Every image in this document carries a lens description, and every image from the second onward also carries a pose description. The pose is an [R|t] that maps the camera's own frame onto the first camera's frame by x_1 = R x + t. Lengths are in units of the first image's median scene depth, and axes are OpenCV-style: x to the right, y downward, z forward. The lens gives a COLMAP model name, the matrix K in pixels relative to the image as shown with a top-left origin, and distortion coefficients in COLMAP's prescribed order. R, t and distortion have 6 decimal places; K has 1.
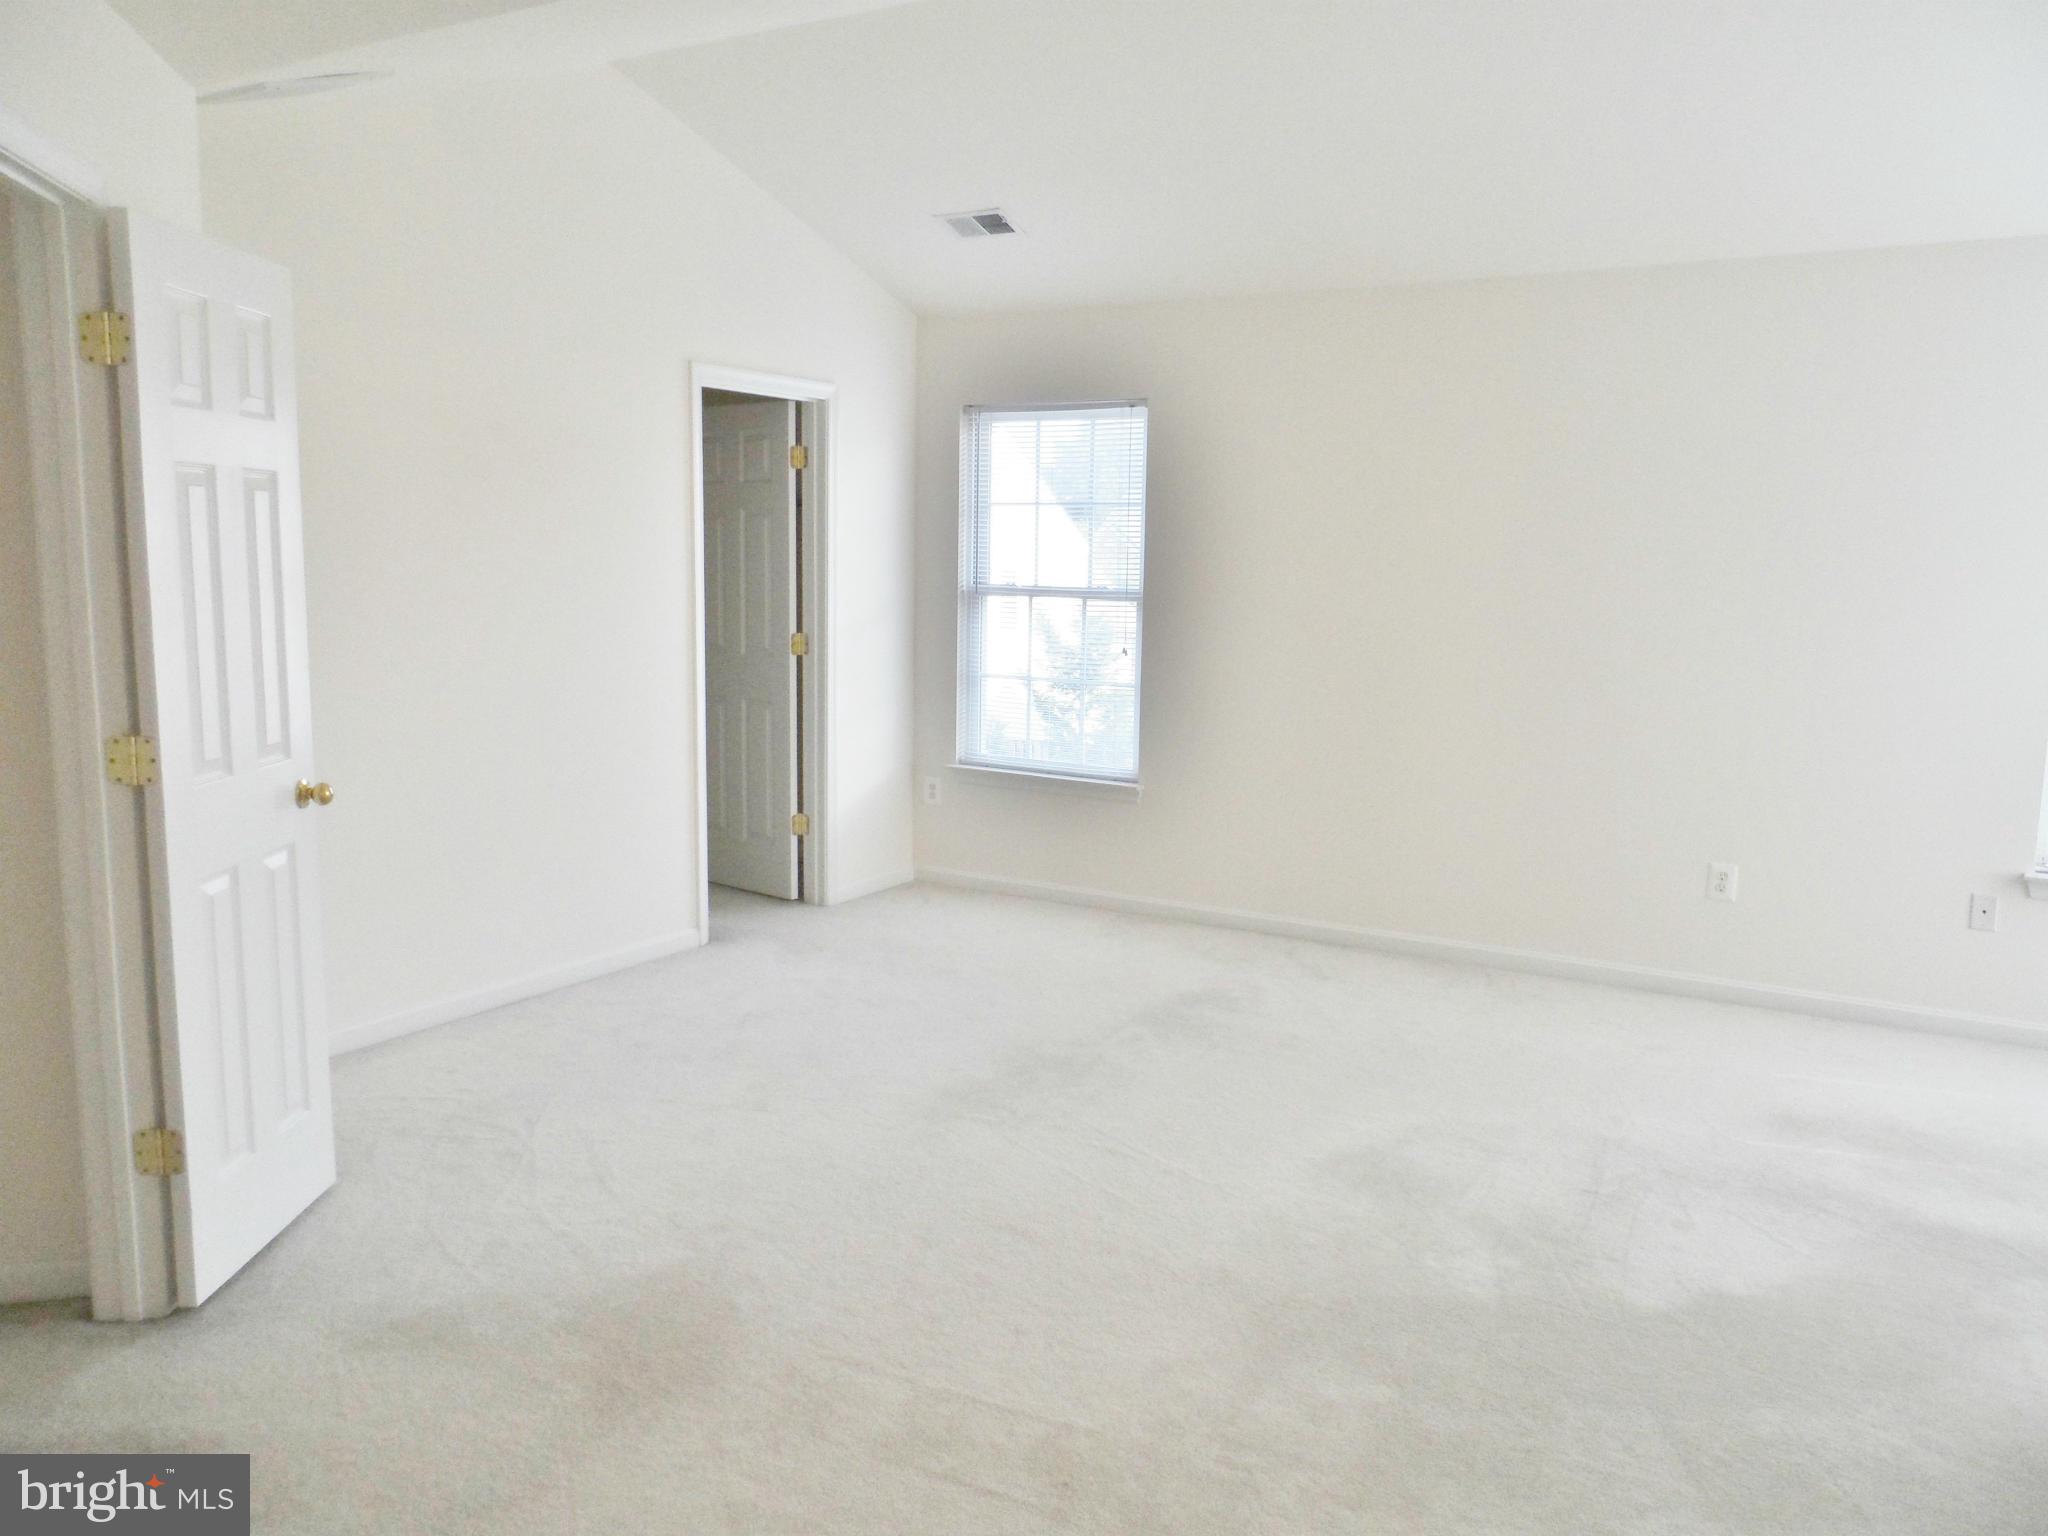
lens RADIAL K [[1672.6, 0, 1023.0], [0, 1672.6, 825.7], [0, 0, 1]] dist [0.005408, 0.004500]
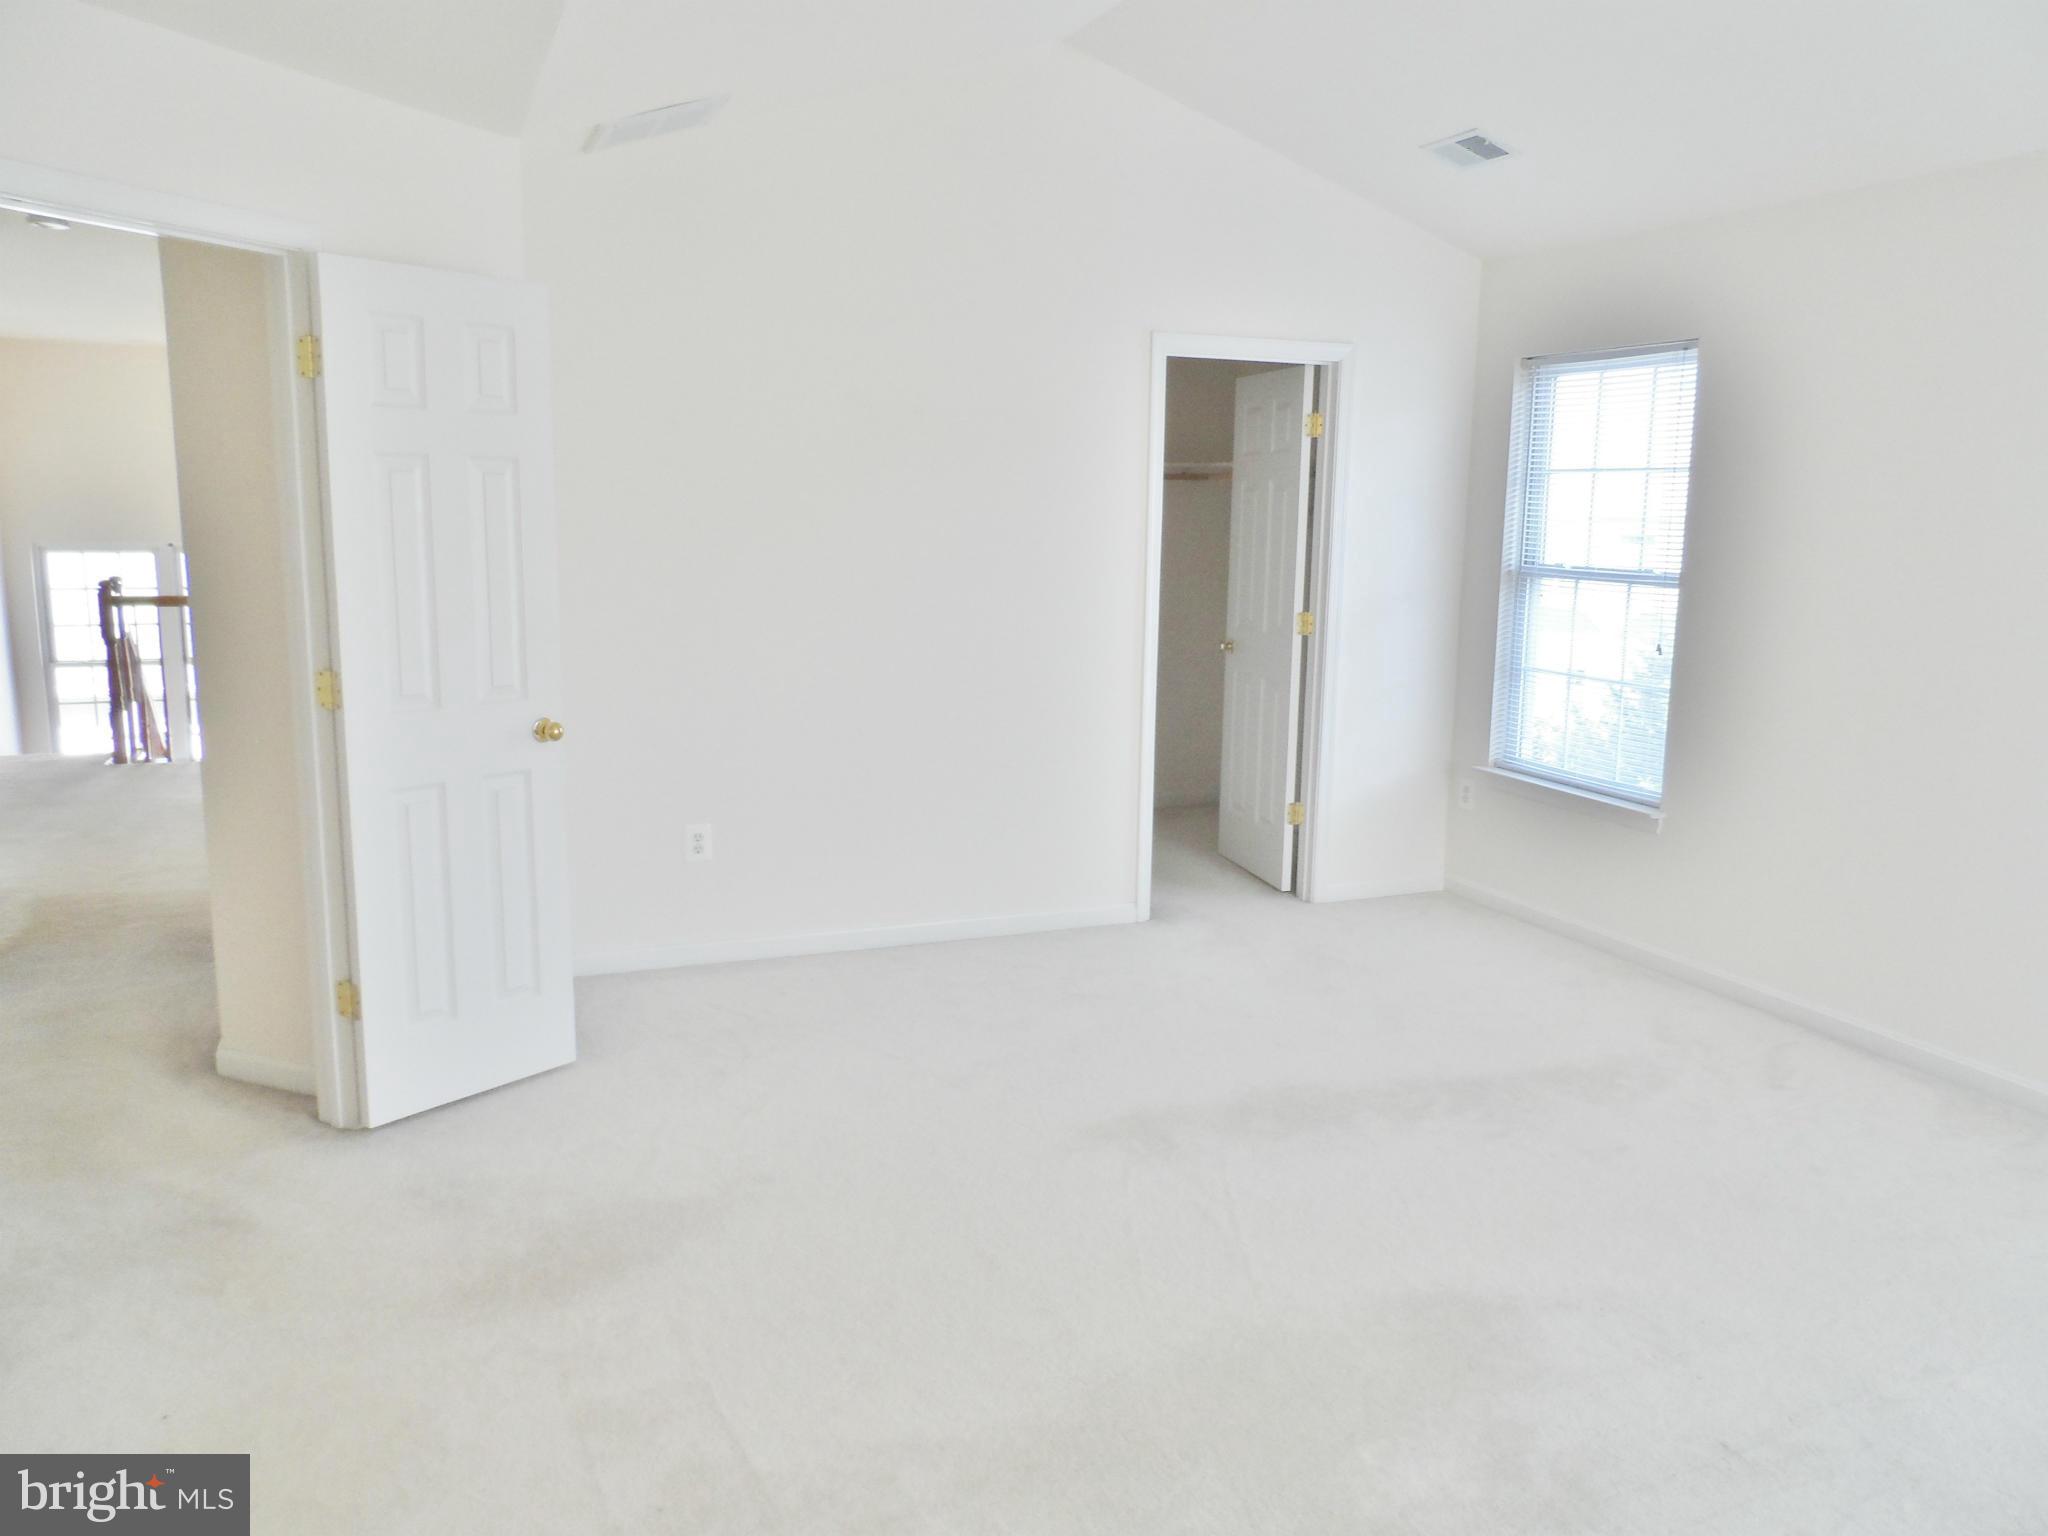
lens RADIAL K [[1672.6, 0, 1023.0], [0, 1672.6, 825.7], [0, 0, 1]] dist [0.005408, 0.004500]
pose [[0.782401, 0.116771, -0.611730, 0.330551], [-0.104489, 0.992954, 0.055901, -0.031228], [0.613947, 0.020182, 0.789089, 0.159152]]
